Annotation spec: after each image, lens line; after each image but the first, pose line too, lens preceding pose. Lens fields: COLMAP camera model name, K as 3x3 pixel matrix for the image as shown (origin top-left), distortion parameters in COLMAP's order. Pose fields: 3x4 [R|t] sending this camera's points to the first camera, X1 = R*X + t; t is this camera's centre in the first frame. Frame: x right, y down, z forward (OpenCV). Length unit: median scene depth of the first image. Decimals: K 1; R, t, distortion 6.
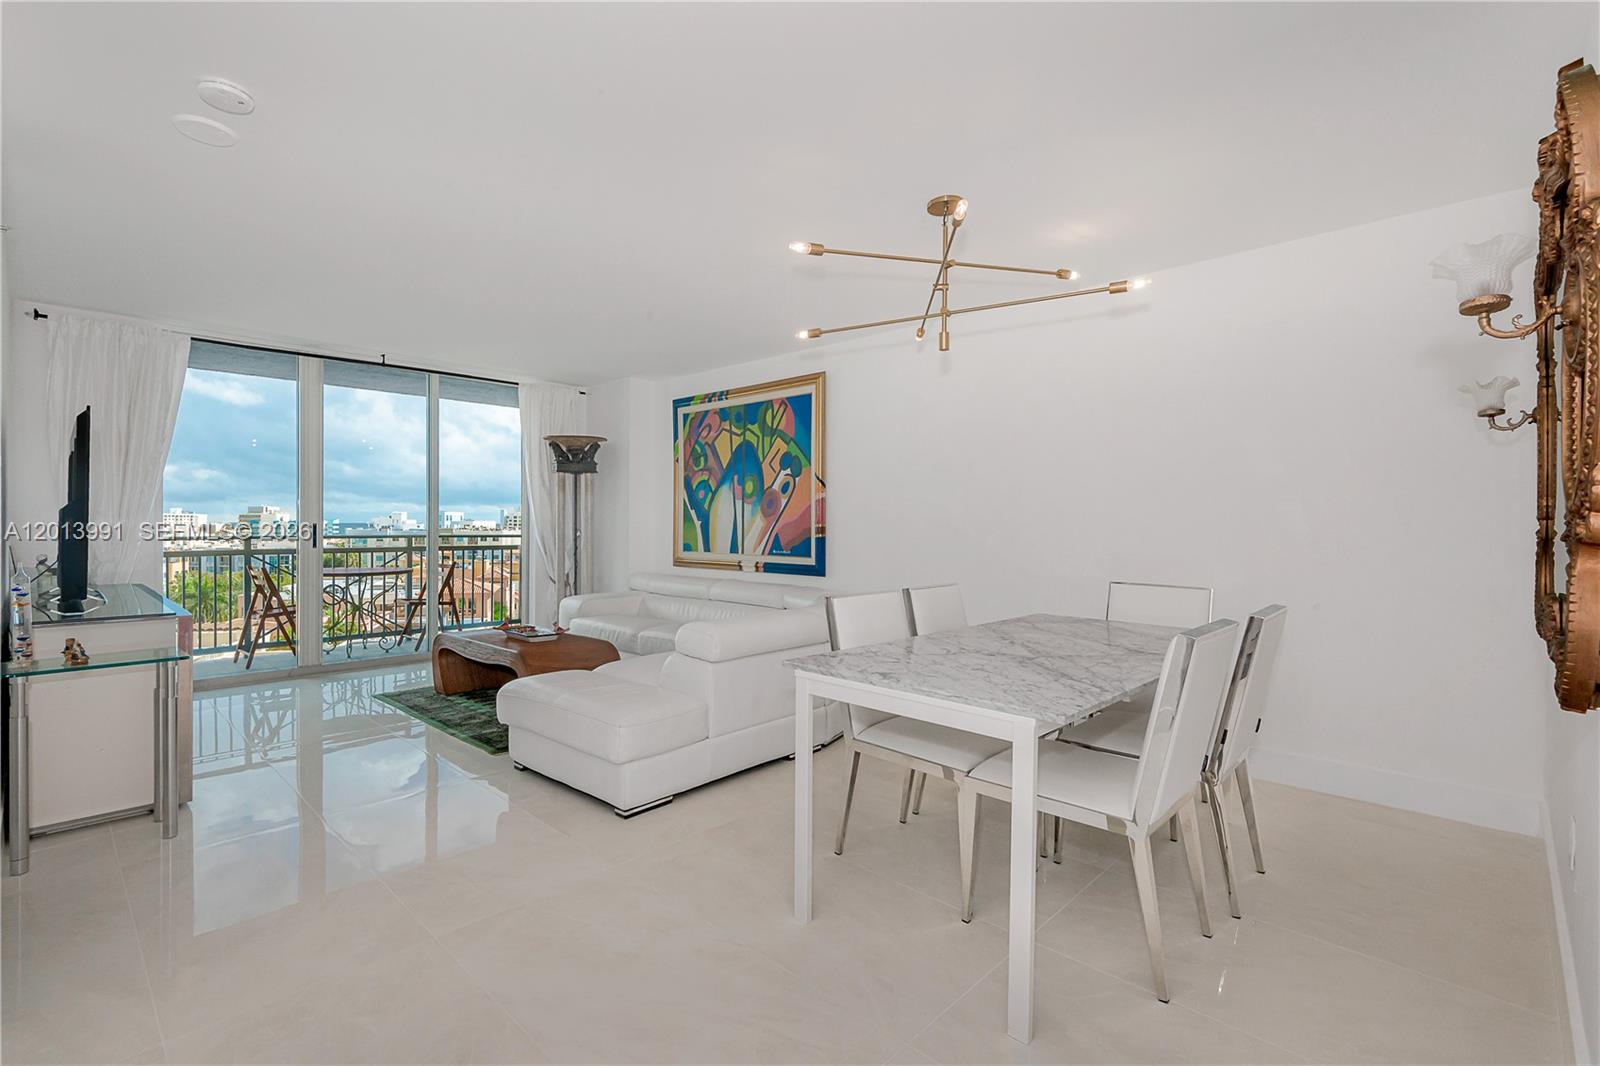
lens RADIAL K [[723.5, 0, 768.7], [0, 723.5, 519.9], [0, 0, 1]] dist [0.019369, -0.009472]
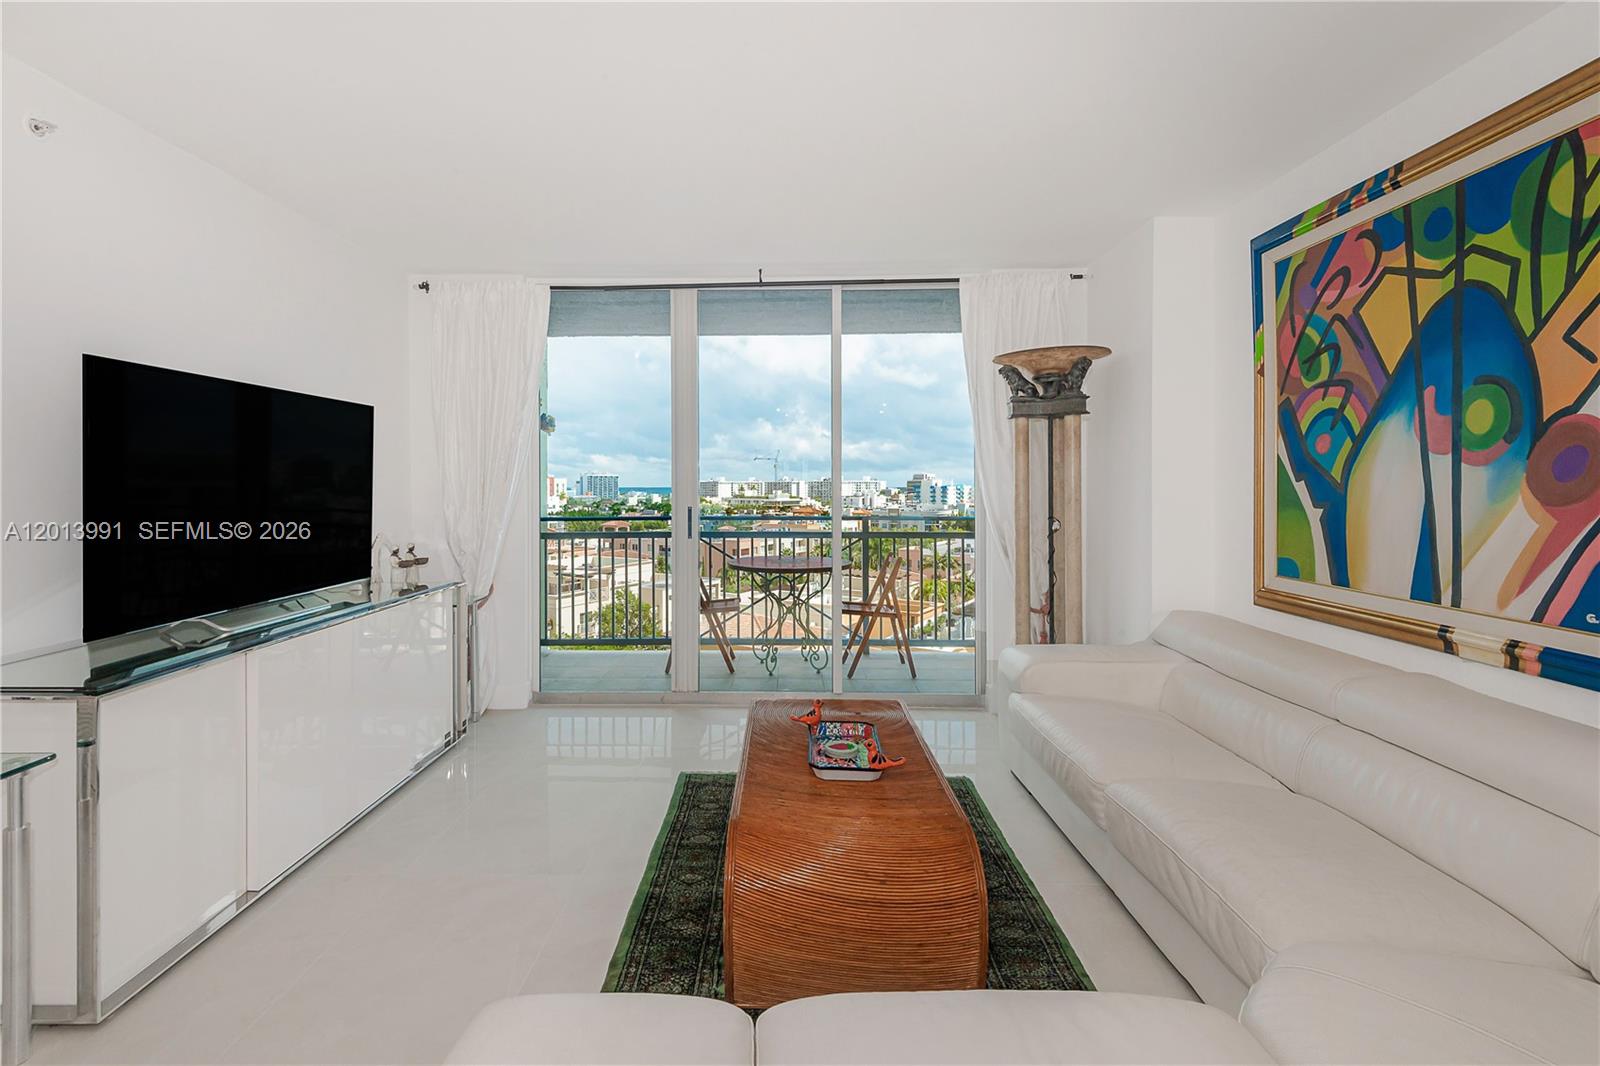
lens RADIAL K [[723.5, 0, 765.8], [0, 723.5, 483.4], [0, 0, 1]] dist [0.019369, -0.009472]
pose [[0.670304, -0.007244, -0.742051, 0.002933], [0.007202, 0.999969, -0.003256, -0.014099], [0.742052, -0.003162, 0.670335, 0.496265]]
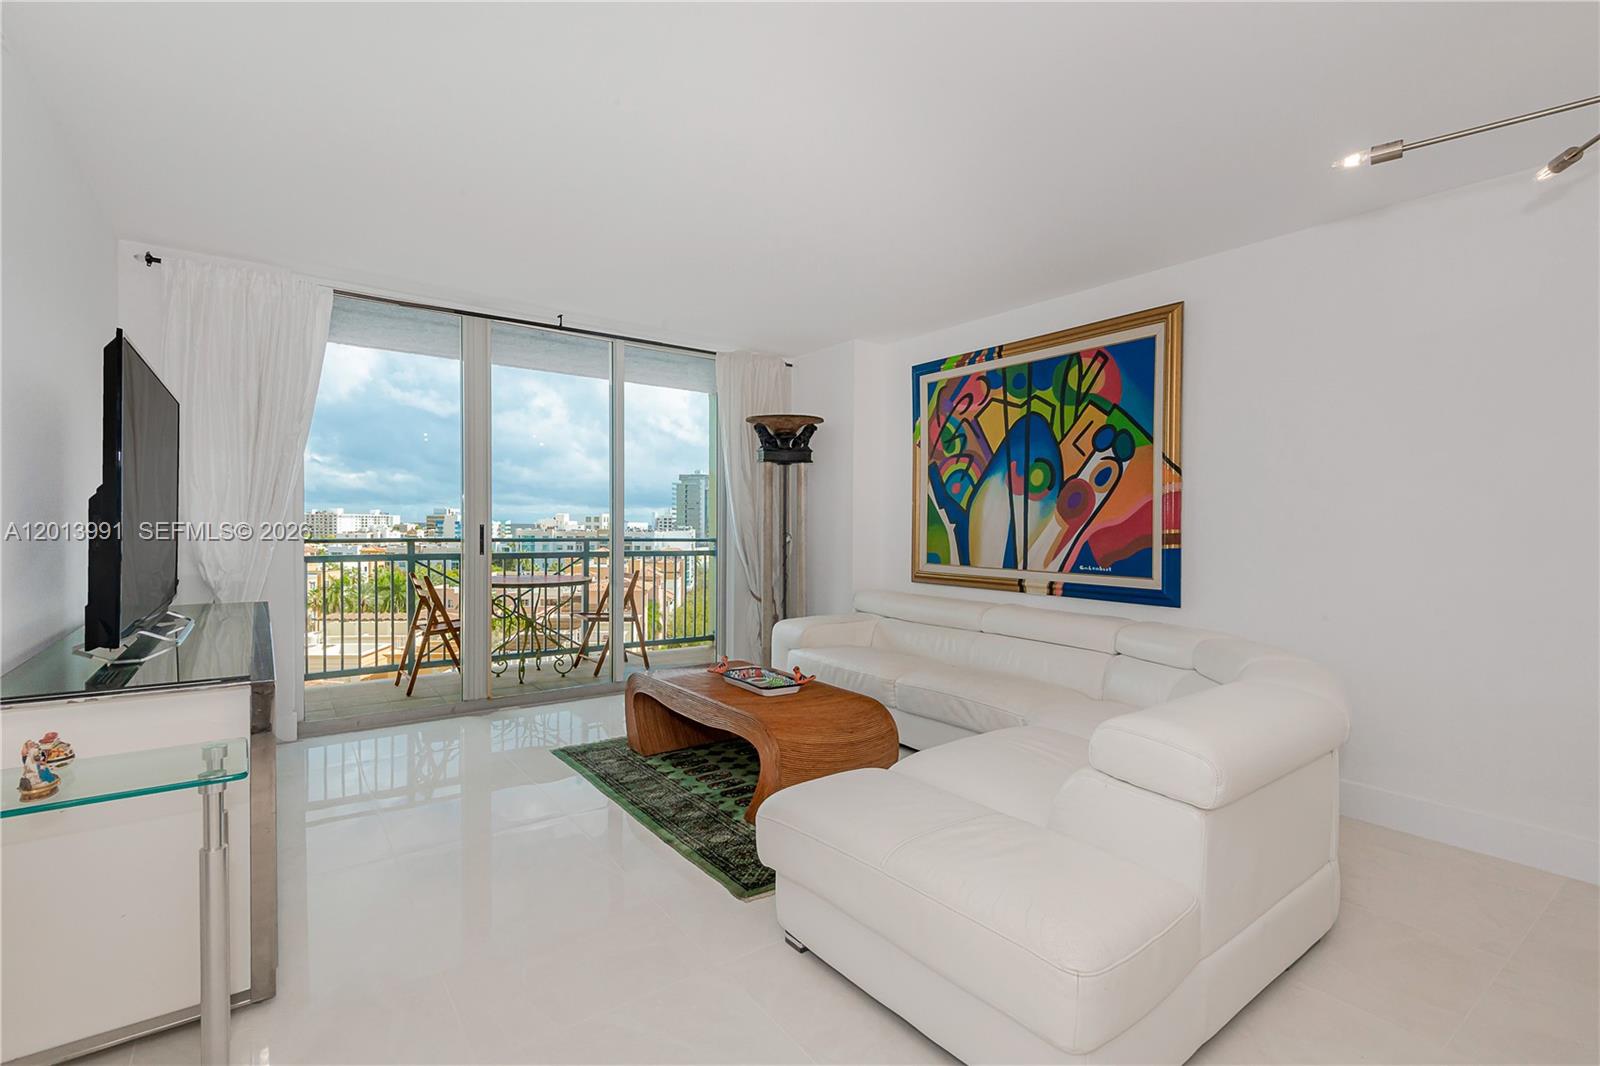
lens RADIAL K [[683.8, 0, 794.9], [0, 683.8, 531.2], [0, 0, 1]] dist [0.024585, -0.000599]
pose [[0.990445, 0.006097, -0.137773, -0.165127], [-0.004246, 0.999897, 0.013724, 0.000180], [0.137842, -0.013008, 0.990369, 0.277455]]
